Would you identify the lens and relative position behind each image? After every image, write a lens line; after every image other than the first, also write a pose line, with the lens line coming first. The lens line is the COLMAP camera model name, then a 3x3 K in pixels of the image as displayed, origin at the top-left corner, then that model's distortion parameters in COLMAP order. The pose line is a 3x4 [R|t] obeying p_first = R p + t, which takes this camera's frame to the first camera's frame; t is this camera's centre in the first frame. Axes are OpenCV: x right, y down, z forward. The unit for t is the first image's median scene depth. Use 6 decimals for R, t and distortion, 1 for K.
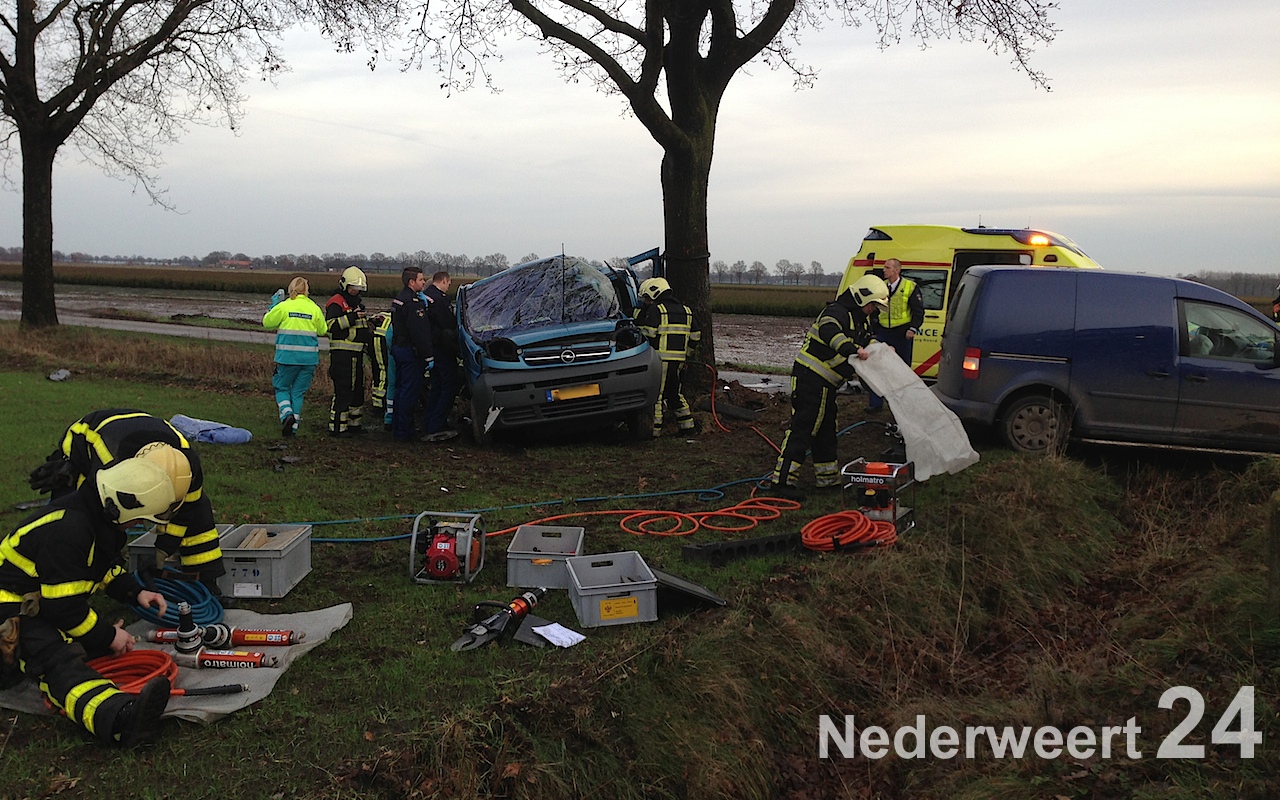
lens RADIAL K [[1159.0, 0, 637.1], [0, 1159.0, 391.7], [0, 0, 1]] dist [0.062752, 0.000000]
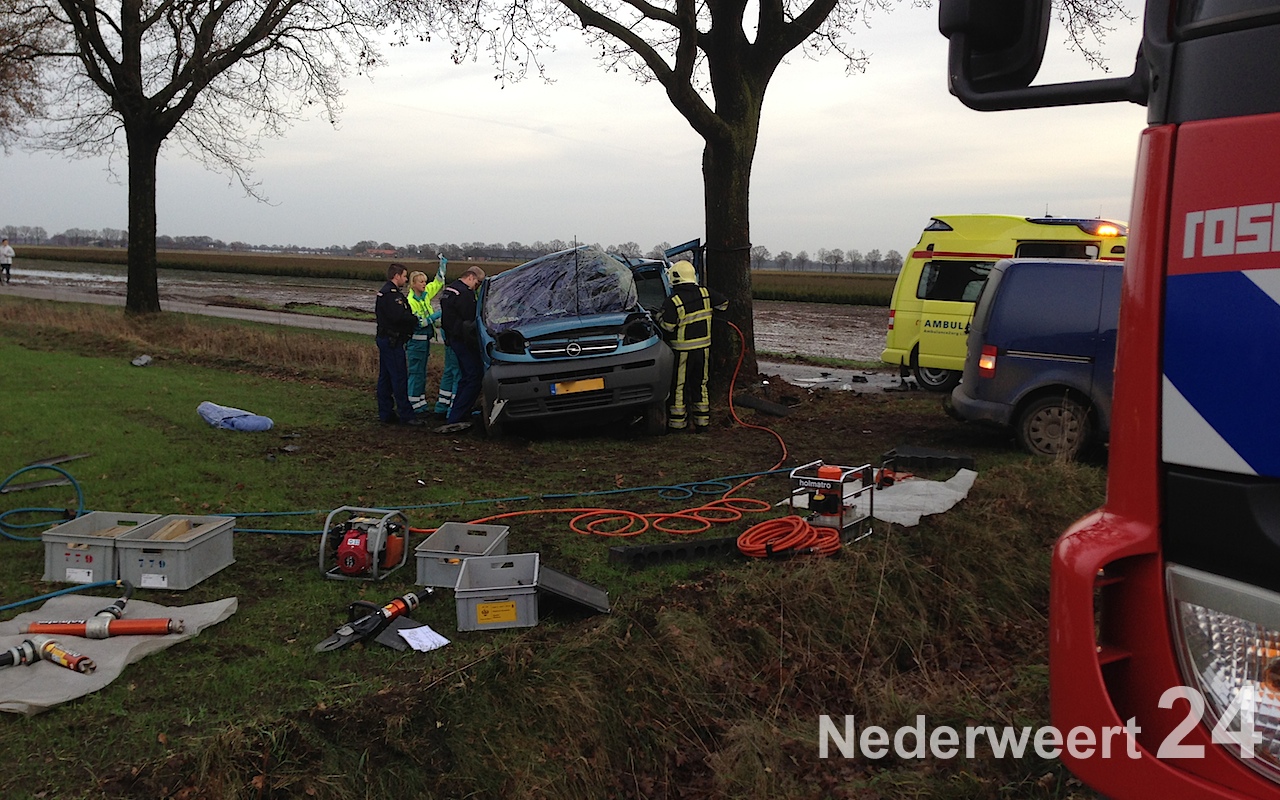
lens RADIAL K [[1159.0, 0, 642.1], [0, 1159.0, 388.5], [0, 0, 1]] dist [0.062752, 0.000000]
pose [[0.993776, 0.014776, -0.110409, 0.099254], [-0.014032, 0.999873, 0.007513, -0.005004], [0.110506, -0.005917, 0.993858, 0.020875]]
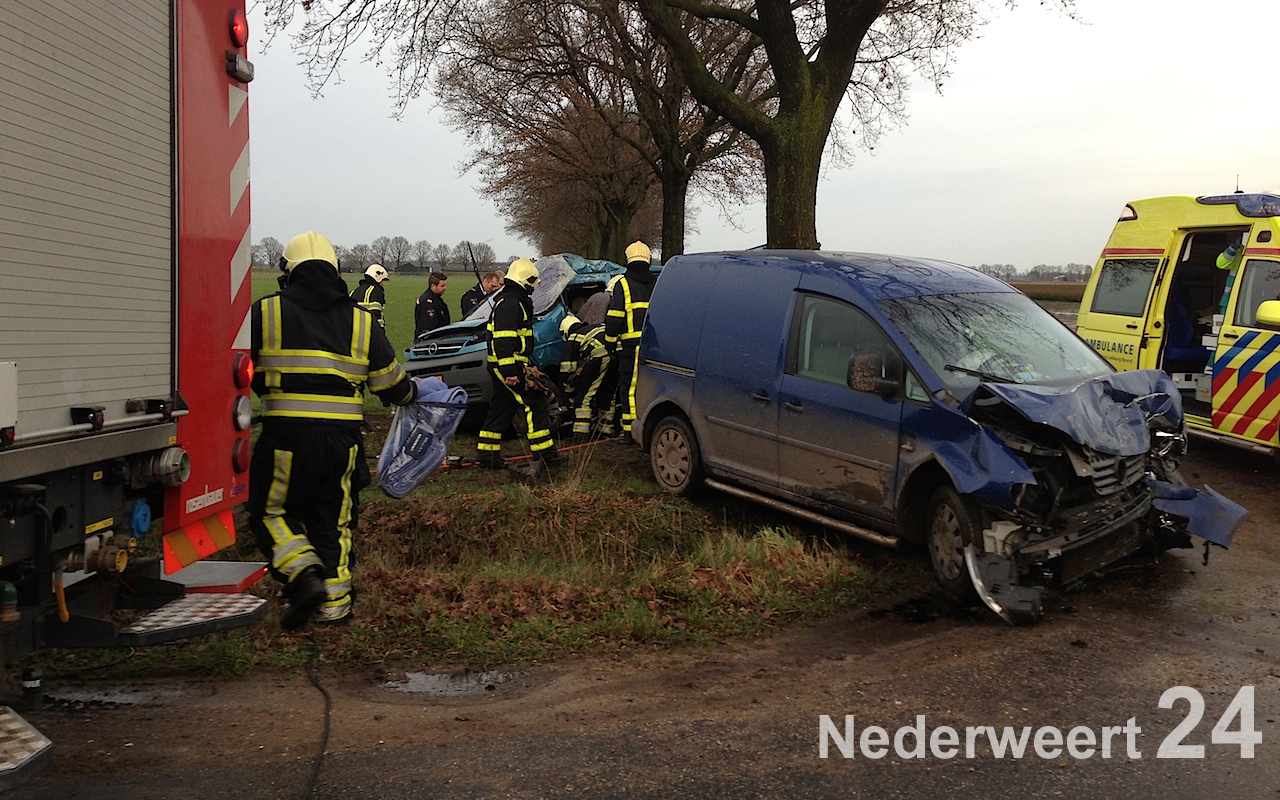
lens RADIAL K [[1159.0, 0, 637.6], [0, 1159.0, 400.5], [0, 0, 1]] dist [0.062752, 0.000000]
pose [[0.641773, 0.067157, -0.763949, 0.799748], [-0.072865, 0.996991, 0.026431, -0.022791], [0.763425, 0.038702, 0.644736, 0.423969]]
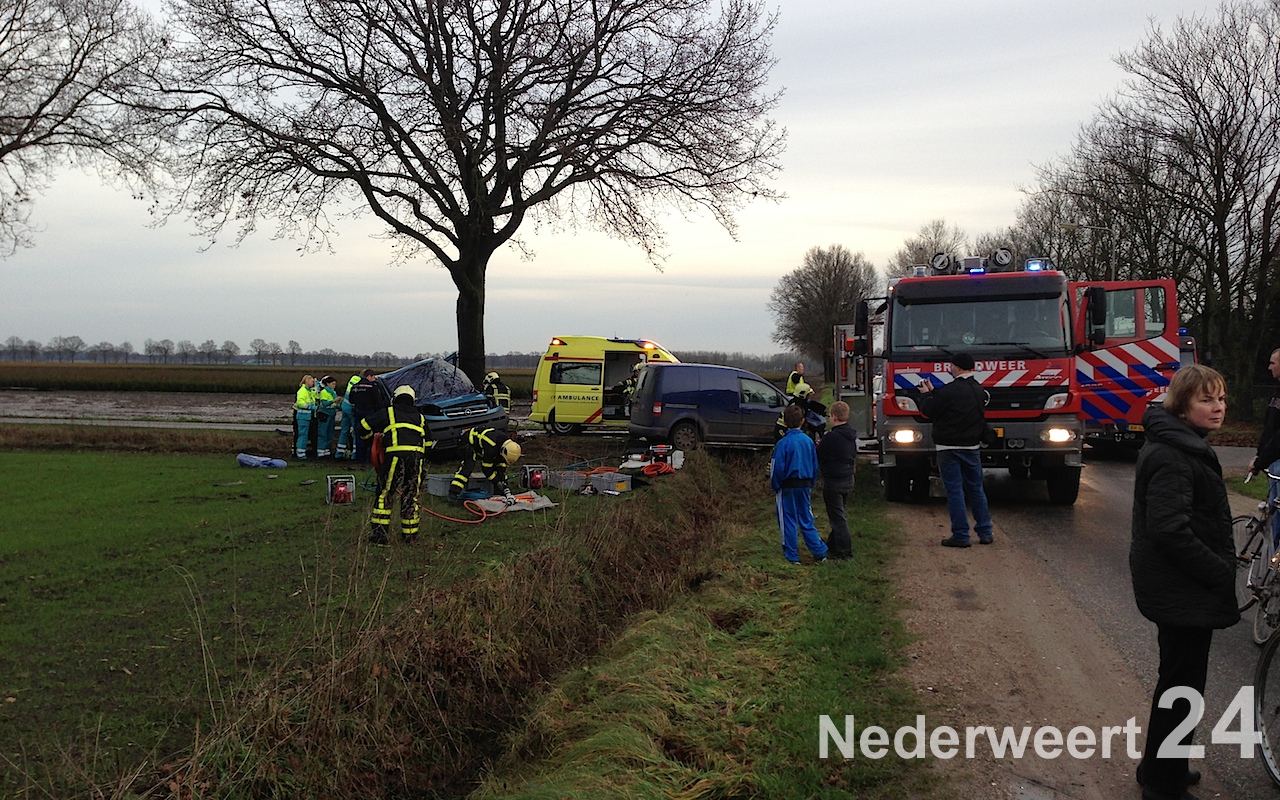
lens RADIAL K [[1157.6, 0, 639.8], [0, 1157.6, 402.4], [0, 0, 1]] dist [0.001436, 0.000000]
pose [[0.902138, -0.026780, 0.430616, -0.581740], [0.051676, 0.997594, -0.046220, 0.052757], [-0.428342, 0.063949, 0.901351, -0.799652]]
